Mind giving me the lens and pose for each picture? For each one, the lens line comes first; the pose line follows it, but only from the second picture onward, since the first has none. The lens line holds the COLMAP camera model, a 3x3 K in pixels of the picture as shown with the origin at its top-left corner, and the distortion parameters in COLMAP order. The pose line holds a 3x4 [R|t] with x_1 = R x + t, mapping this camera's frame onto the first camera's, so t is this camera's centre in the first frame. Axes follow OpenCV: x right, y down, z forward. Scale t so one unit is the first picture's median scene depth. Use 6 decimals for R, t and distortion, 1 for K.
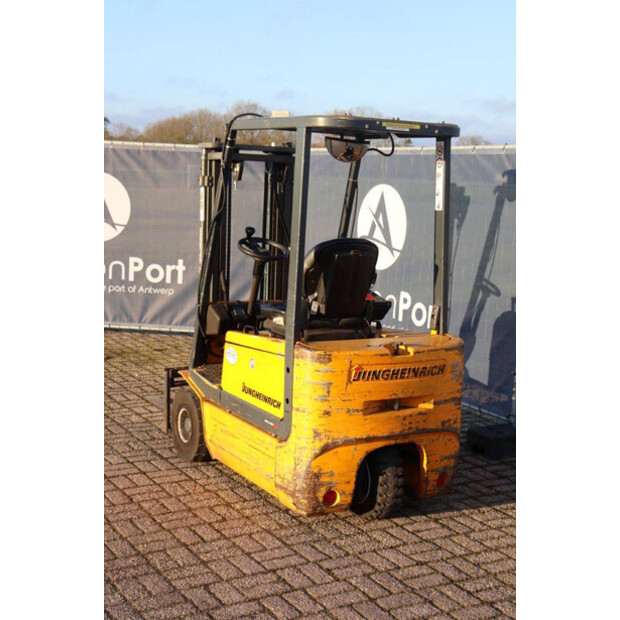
lens RADIAL K [[948.2, 0, 304.8], [0, 948.2, 309.1], [0, 0, 1]] dist [0.122452, 0.000000]
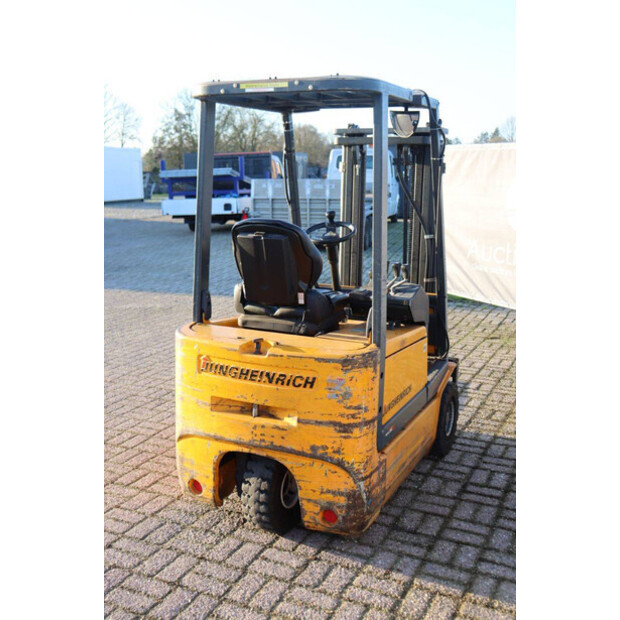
lens RADIAL K [[709.1, 0, 307.1], [0, 709.1, 309.5], [0, 0, 1]] dist [-0.013827, 0.000000]
pose [[0.568746, 0.122064, -0.813405, 0.634184], [-0.100555, 0.991828, 0.078529, -0.046418], [0.816343, 0.037129, 0.576372, 0.650944]]
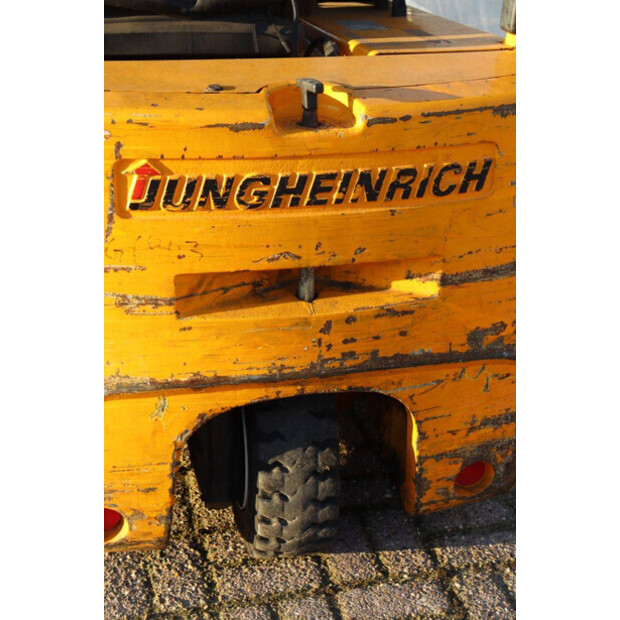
lens RADIAL K [[1070.2, 0, 307.8], [0, 1070.2, 315.5], [0, 0, 1]] dist [0.174419, 0.000000]
pose [[0.961156, 0.114256, -0.251248, 0.185290], [-0.029815, 0.947949, 0.317023, -0.002360], [0.274392, -0.297217, 0.914533, 0.659931]]
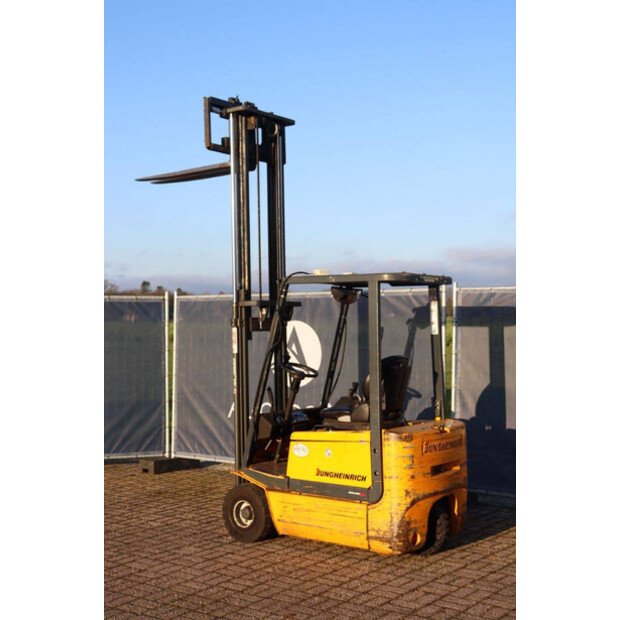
lens RADIAL K [[913.3, 0, 299.2], [0, 913.3, 305.1], [0, 0, 1]] dist [0.087975, 0.000000]
pose [[0.924799, -0.036366, 0.378713, -0.614776], [0.093028, 0.986820, -0.132410, 0.020027], [-0.368906, 0.157684, 0.915993, -0.230446]]
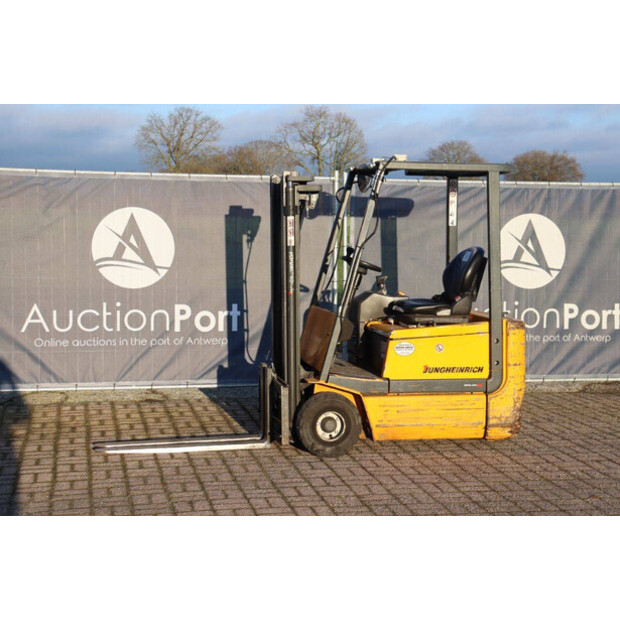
lens RADIAL K [[1070.2, 0, 296.2], [0, 1070.2, 295.9], [0, 0, 1]] dist [0.174419, 0.000000]
pose [[0.323385, -0.103247, 0.940618, -1.590201], [0.128219, 0.989643, 0.064547, -0.141908], [-0.937541, 0.099731, 0.333274, 0.721439]]
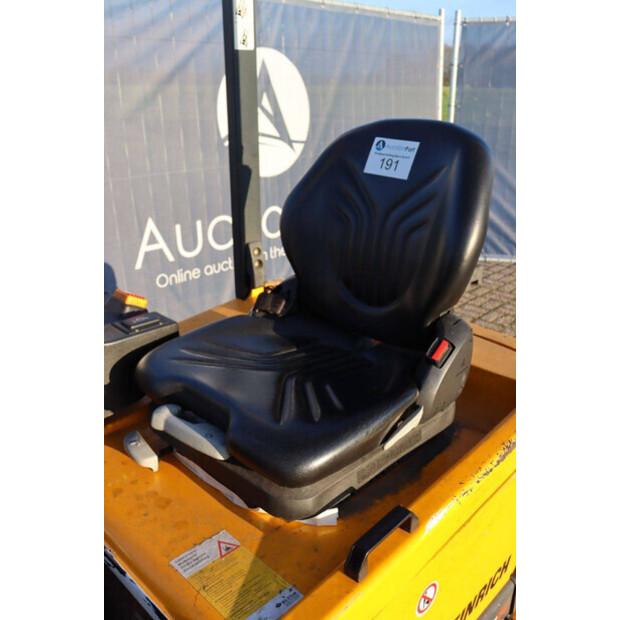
lens RADIAL K [[583.7, 0, 308.7], [0, 583.7, 308.3], [0, 0, 1]] dist [-0.073378, 0.000000]
pose [[-0.254532, -0.385499, 0.886907, -0.180531], [0.118762, 0.897710, 0.424278, -0.111598], [-0.959744, 0.213323, -0.182713, 1.106727]]
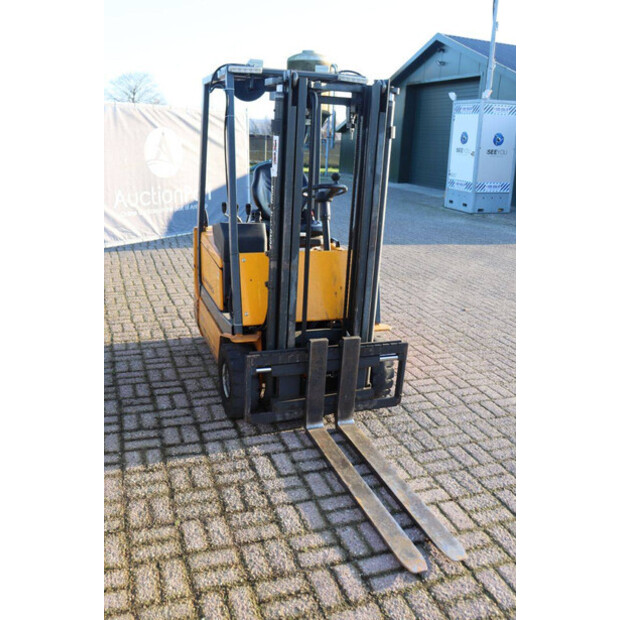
lens RADIAL K [[559.9, 0, 301.8], [0, 559.9, 310.2], [0, 0, 1]] dist [-0.105607, 0.090533]
pose [[-0.978916, -0.137726, 0.150850, -0.155520], [-0.061052, 0.902021, 0.427354, -0.245202], [-0.194928, 0.409134, -0.891411, 1.883694]]
